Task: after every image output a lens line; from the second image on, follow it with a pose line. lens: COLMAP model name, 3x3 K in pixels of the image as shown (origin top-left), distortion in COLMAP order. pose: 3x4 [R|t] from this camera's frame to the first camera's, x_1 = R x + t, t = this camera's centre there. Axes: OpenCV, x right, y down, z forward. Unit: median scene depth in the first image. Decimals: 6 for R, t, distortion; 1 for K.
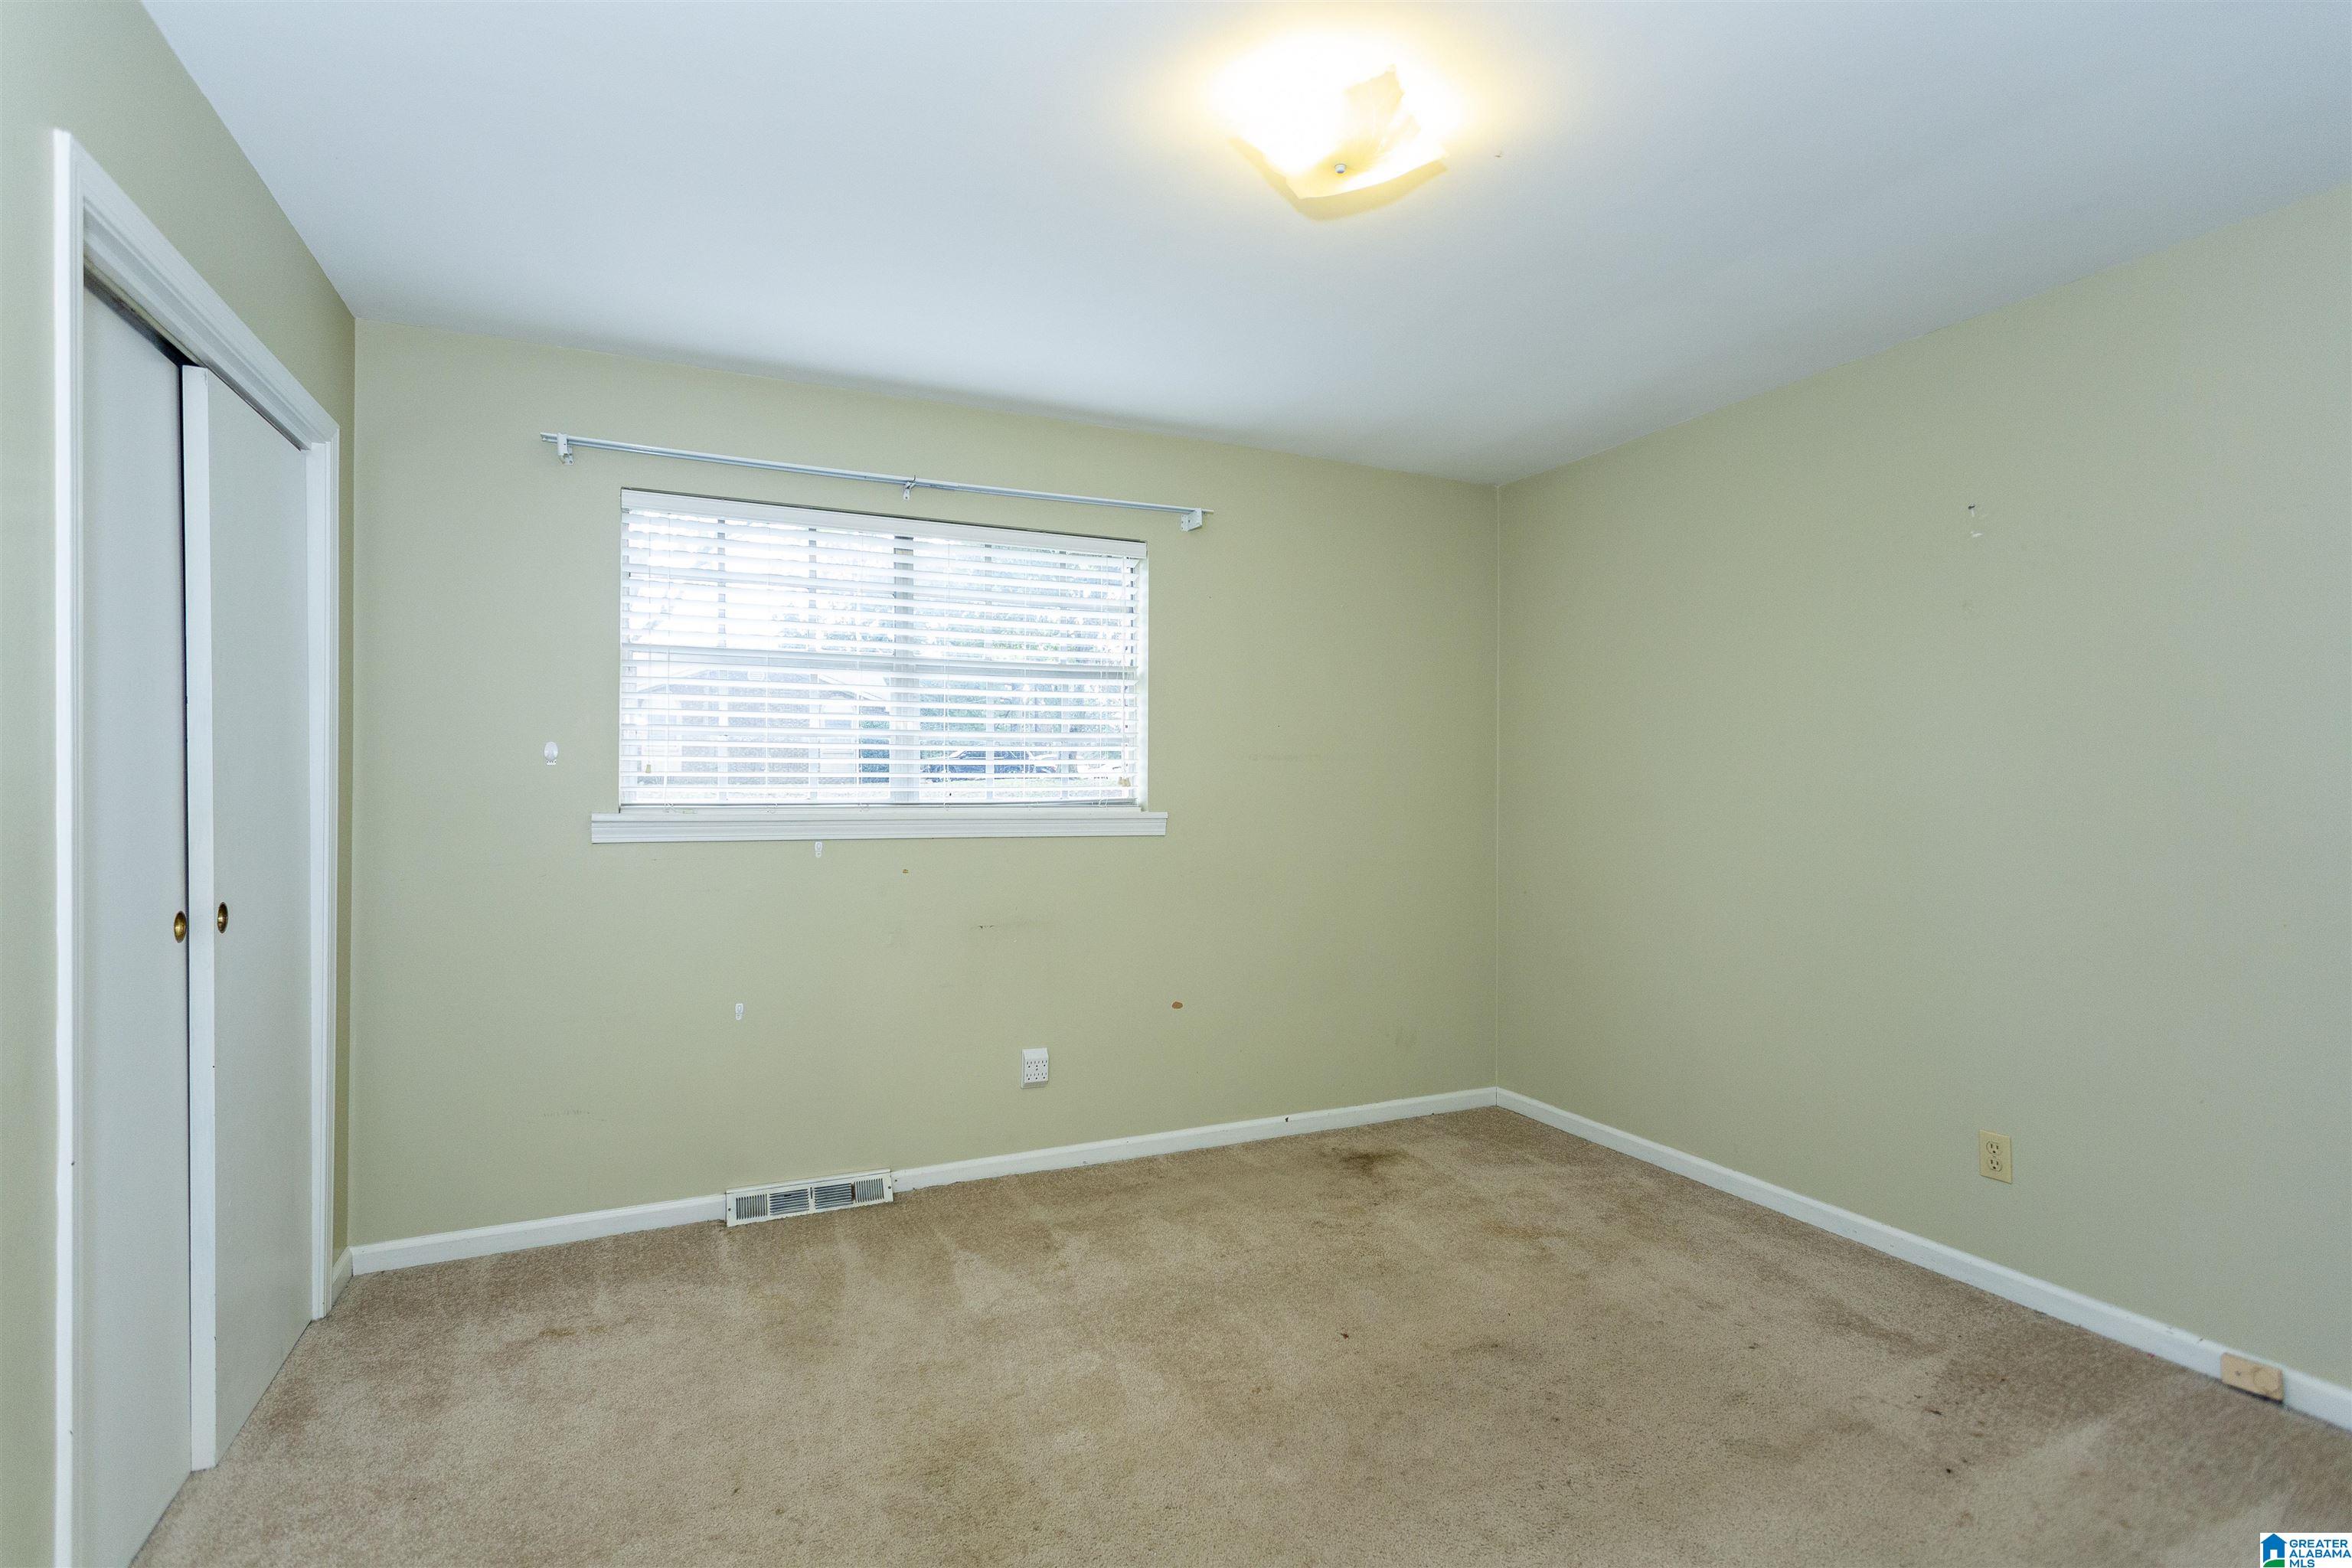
lens RADIAL K [[1127.5, 0, 1160.2], [0, 1127.5, 772.5], [0, 0, 1]] dist [-0.001740, 0.000144]
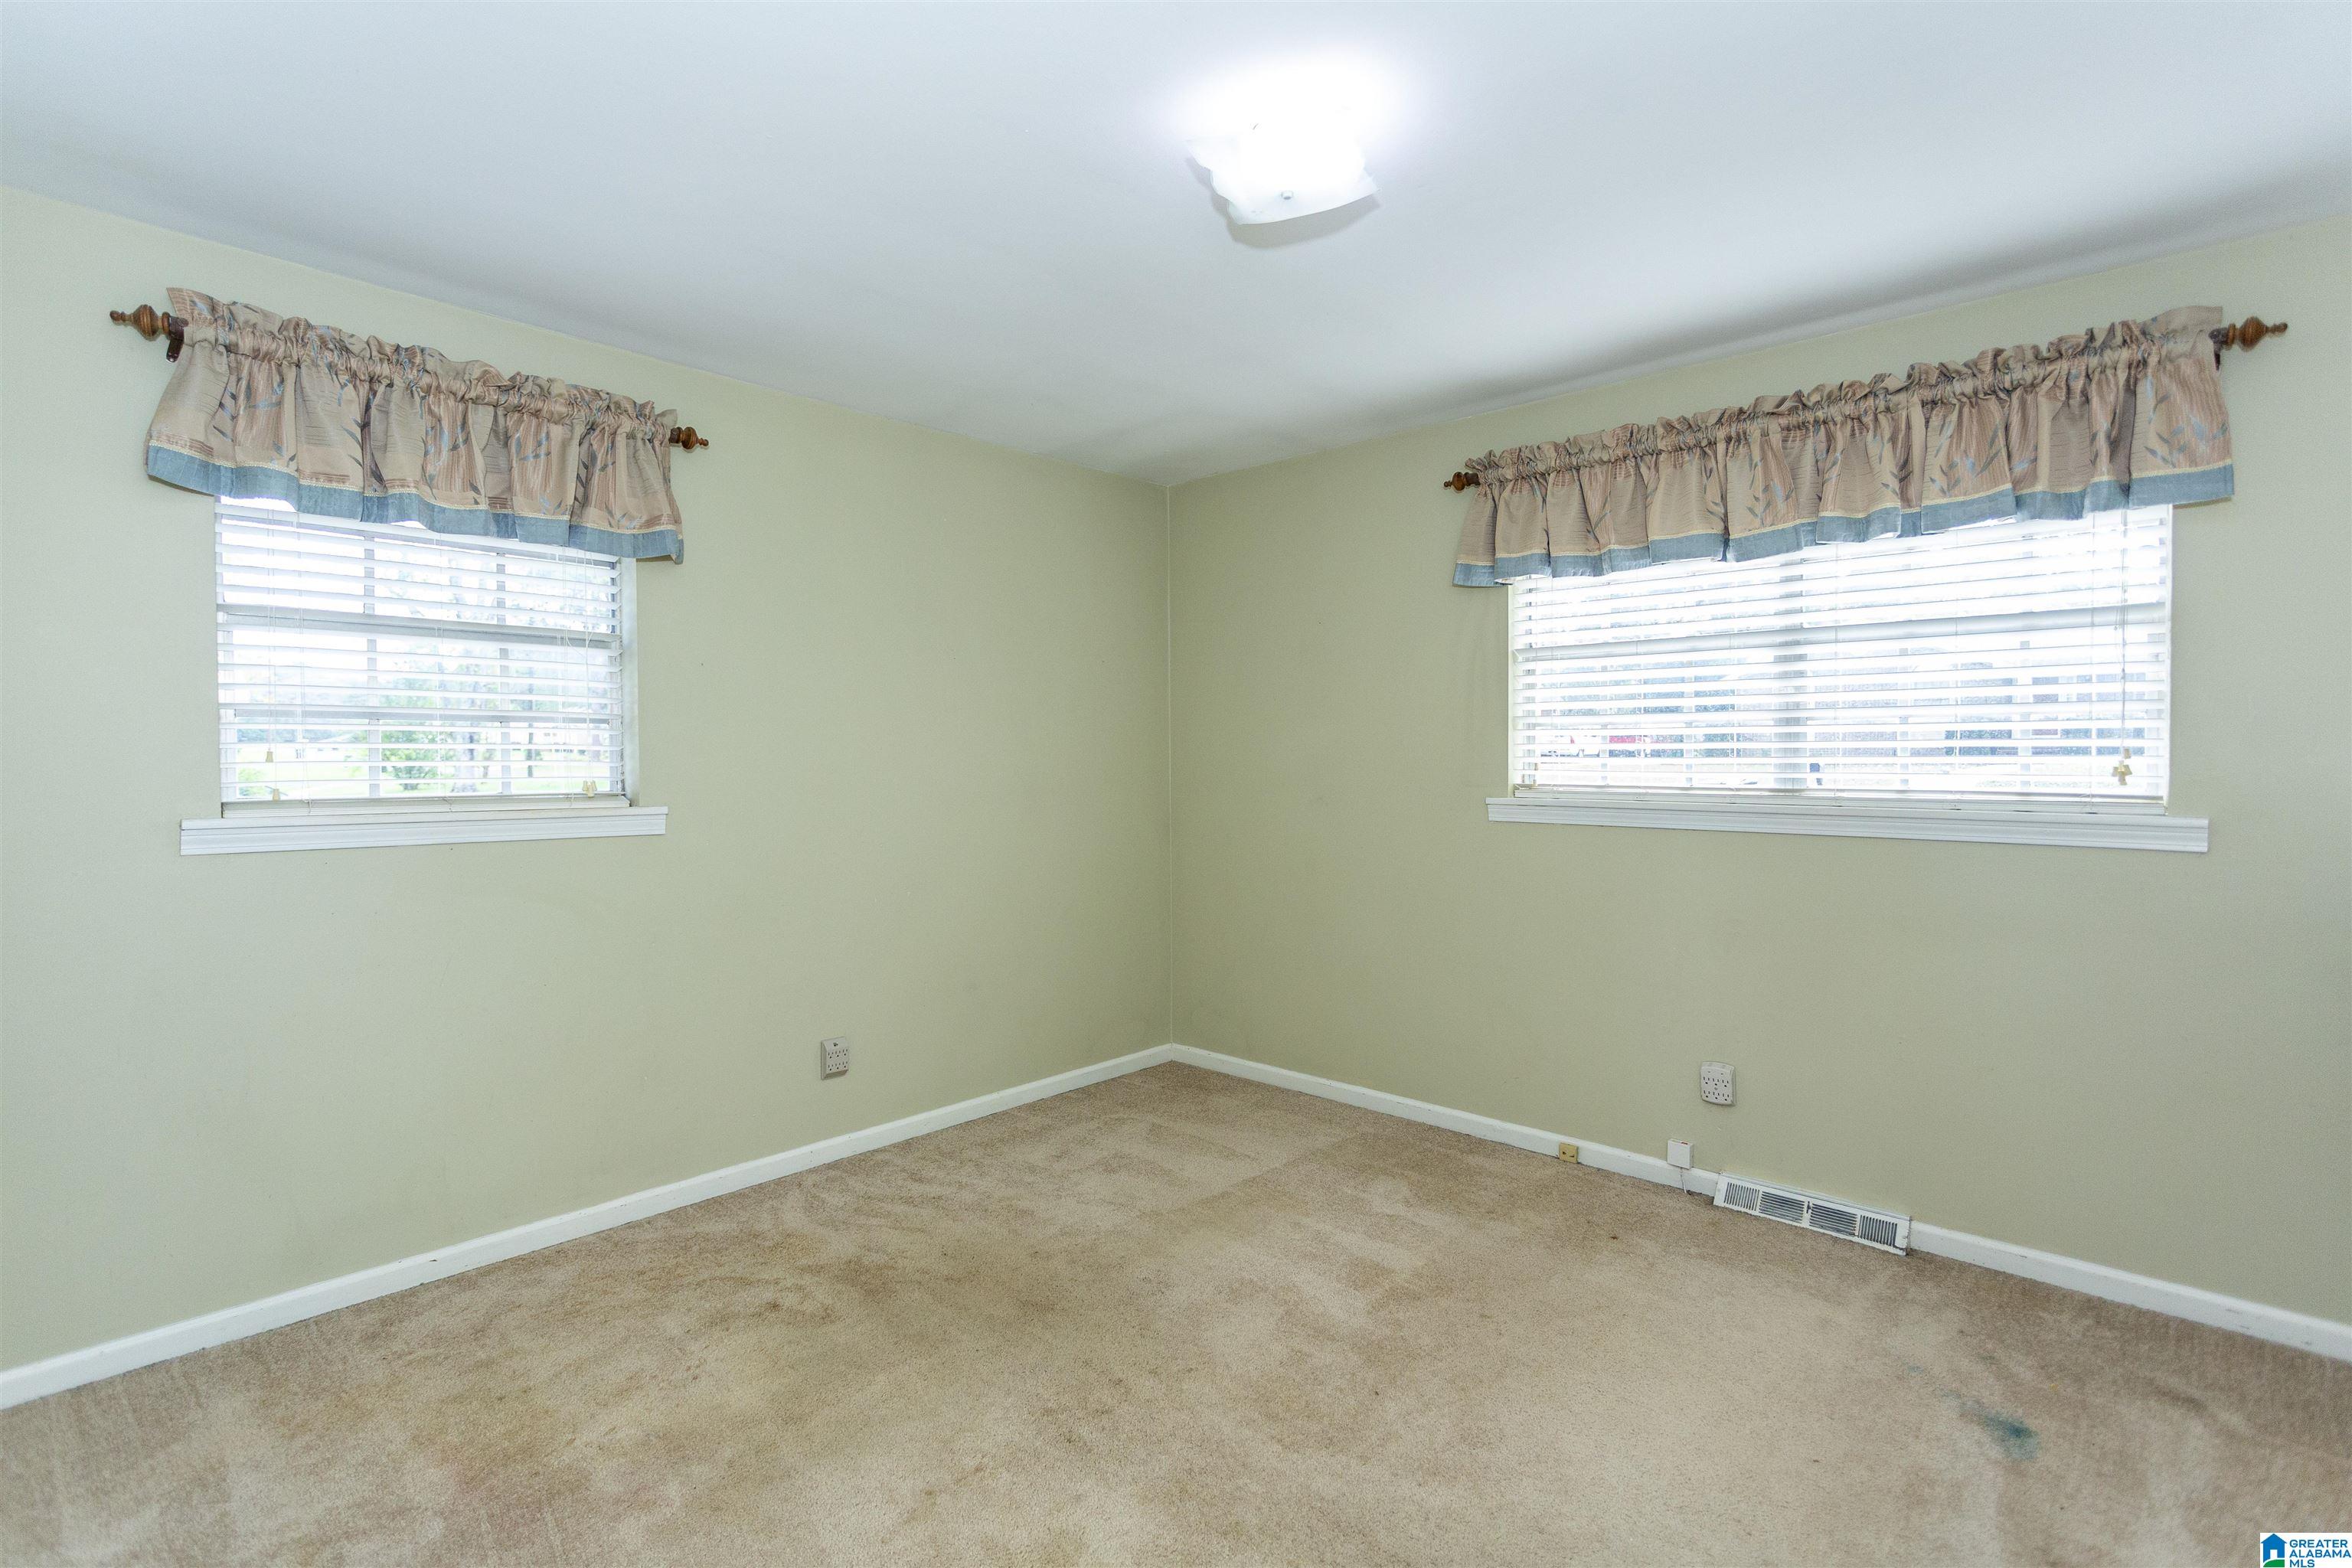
lens RADIAL K [[1127.5, 0, 1160.2], [0, 1127.5, 772.5], [0, 0, 1]] dist [-0.001740, 0.000144]
pose [[0.371009, 0.009788, -0.928578, 0.396940], [0.002698, 0.999929, 0.011617, 0.000490], [0.928625, -0.006815, 0.370957, 0.175722]]
